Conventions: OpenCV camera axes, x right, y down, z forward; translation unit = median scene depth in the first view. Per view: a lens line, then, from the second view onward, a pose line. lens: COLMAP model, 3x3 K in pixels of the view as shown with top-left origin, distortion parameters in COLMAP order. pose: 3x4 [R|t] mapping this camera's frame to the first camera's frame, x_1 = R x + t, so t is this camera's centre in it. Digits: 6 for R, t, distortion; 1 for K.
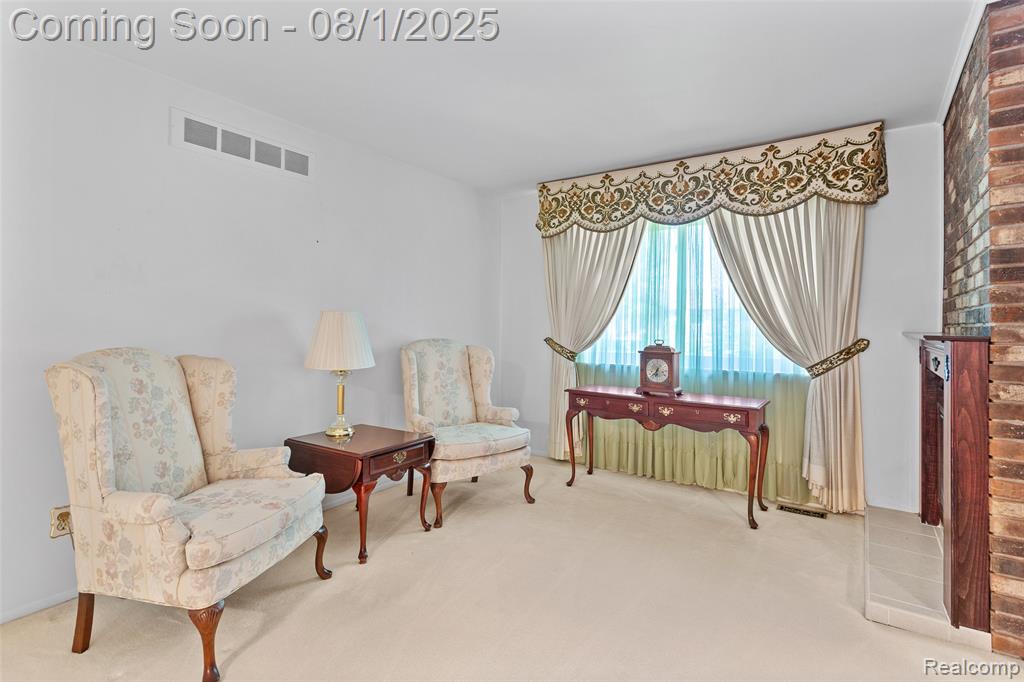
lens RADIAL K [[494.7, 0, 496.3], [0, 494.7, 321.5], [0, 0, 1]] dist [-0.003102, 0.002101]
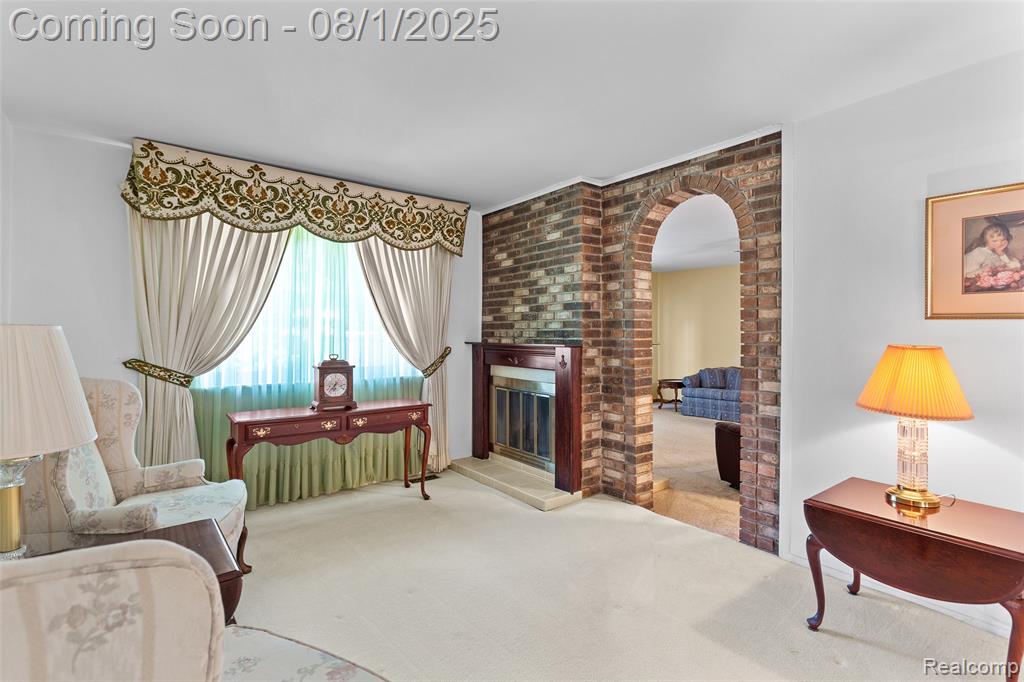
lens RADIAL K [[485.7, 0, 508.4], [0, 485.7, 331.8], [0, 0, 1]] dist [0.010284, 0.001311]
pose [[0.289465, 0.002161, 0.957186, -0.493360], [0.001165, 0.999996, -0.002610, -0.005115], [-0.957188, 0.001871, 0.289461, 0.358279]]
